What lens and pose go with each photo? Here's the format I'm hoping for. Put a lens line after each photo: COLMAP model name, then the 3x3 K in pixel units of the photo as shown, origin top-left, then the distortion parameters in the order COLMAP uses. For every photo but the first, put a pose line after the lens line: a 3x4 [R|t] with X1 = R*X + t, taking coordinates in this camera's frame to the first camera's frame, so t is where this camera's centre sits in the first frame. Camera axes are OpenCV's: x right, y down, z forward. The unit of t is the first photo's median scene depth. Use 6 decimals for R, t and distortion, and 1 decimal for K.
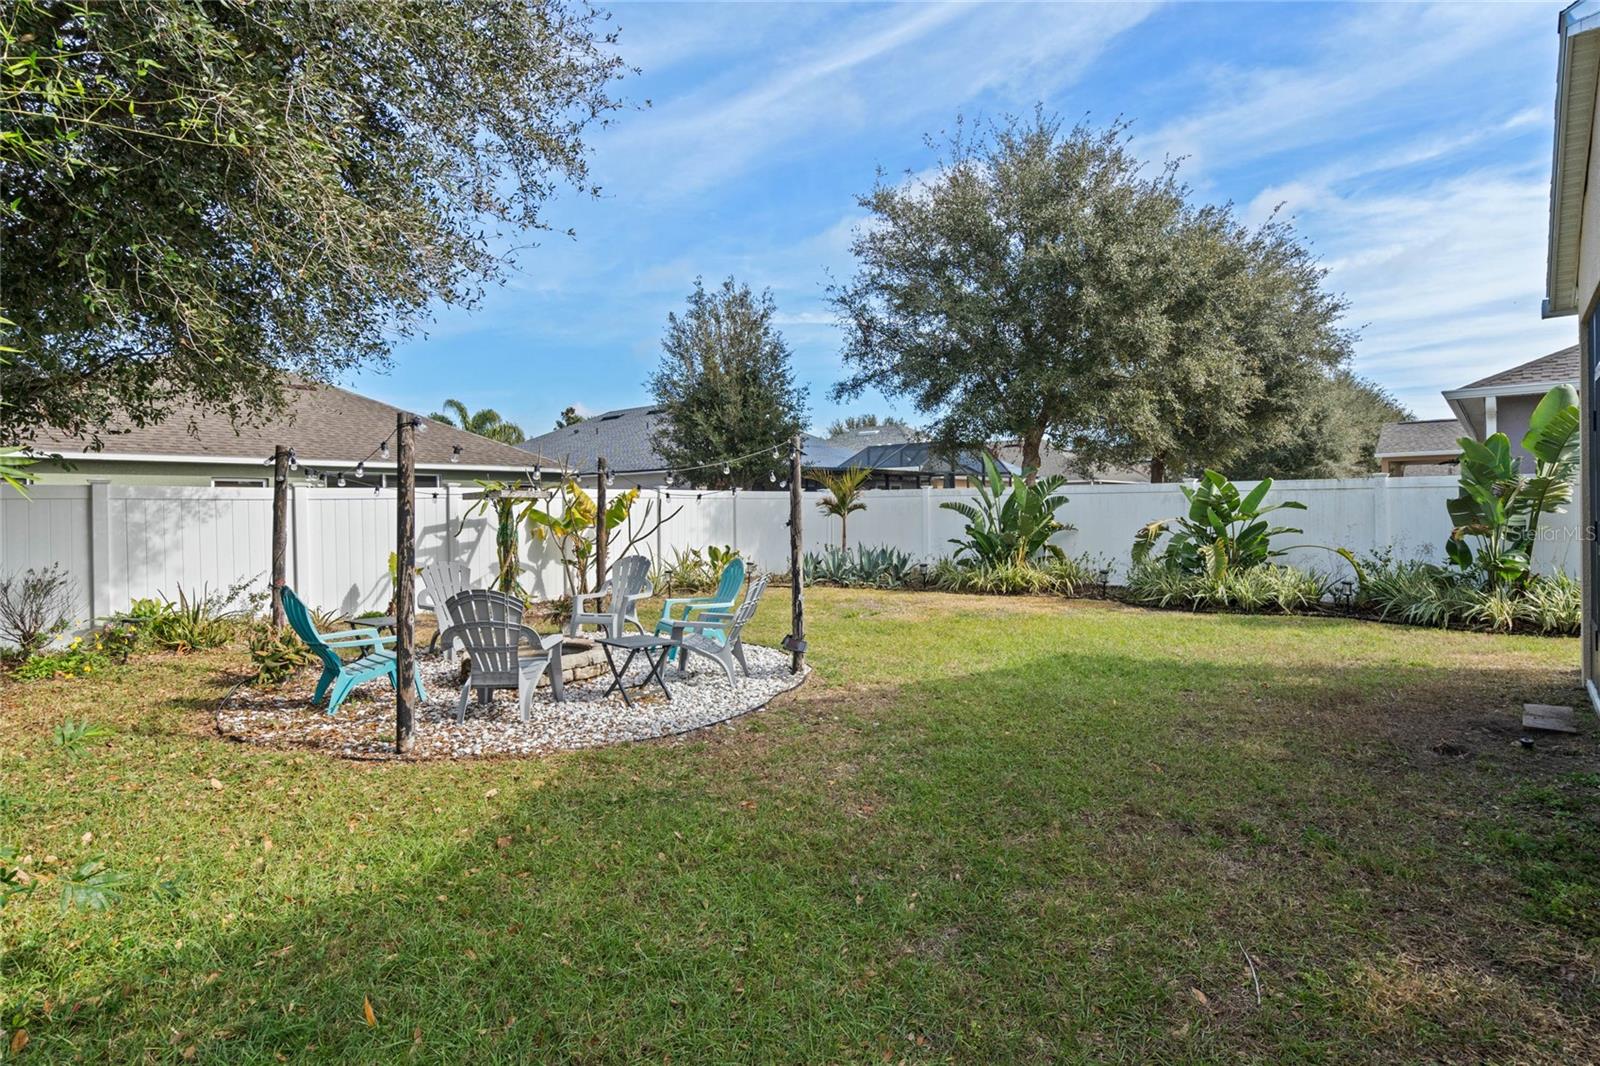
lens RADIAL K [[779.1, 0, 798.8], [0, 779.1, 504.8], [0, 0, 1]] dist [0.000203, 0.000809]
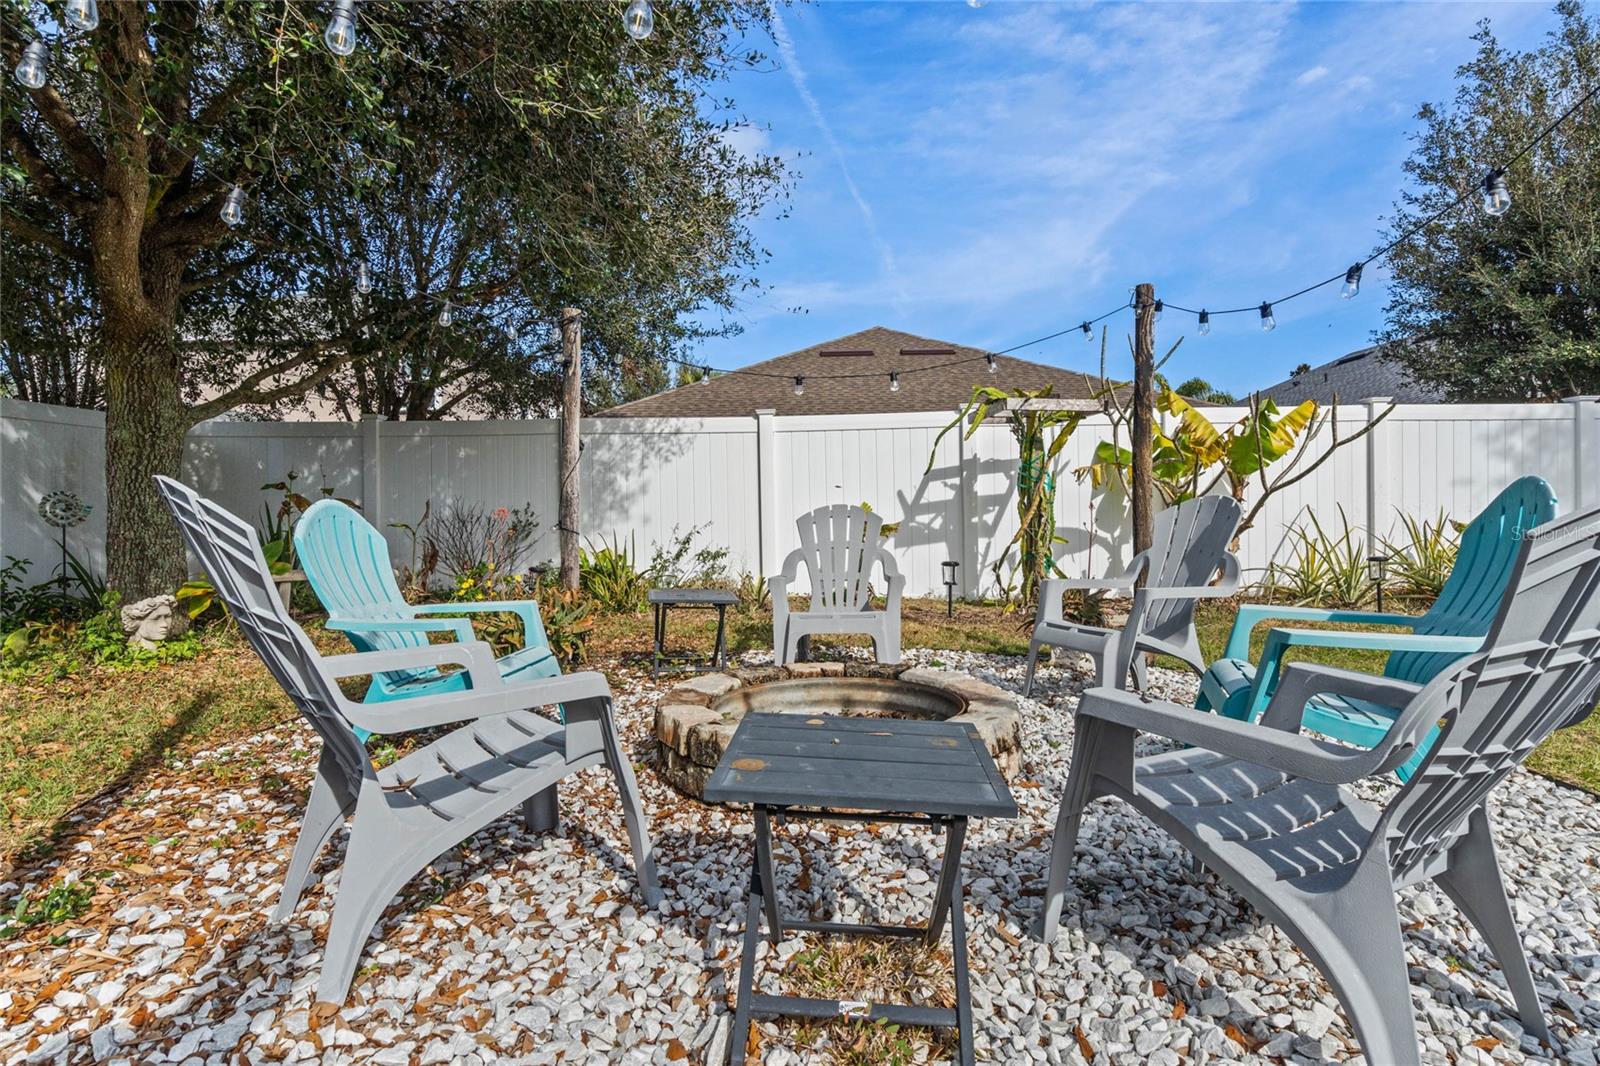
lens RADIAL K [[779.1, 0, 798.8], [0, 779.1, 504.8], [0, 0, 1]] dist [0.000203, 0.000809]
pose [[0.628992, -0.007121, -0.777379, -0.022609], [0.005913, 0.999973, -0.004376, 0.058339], [0.777390, -0.001844, 0.629017, 0.466531]]
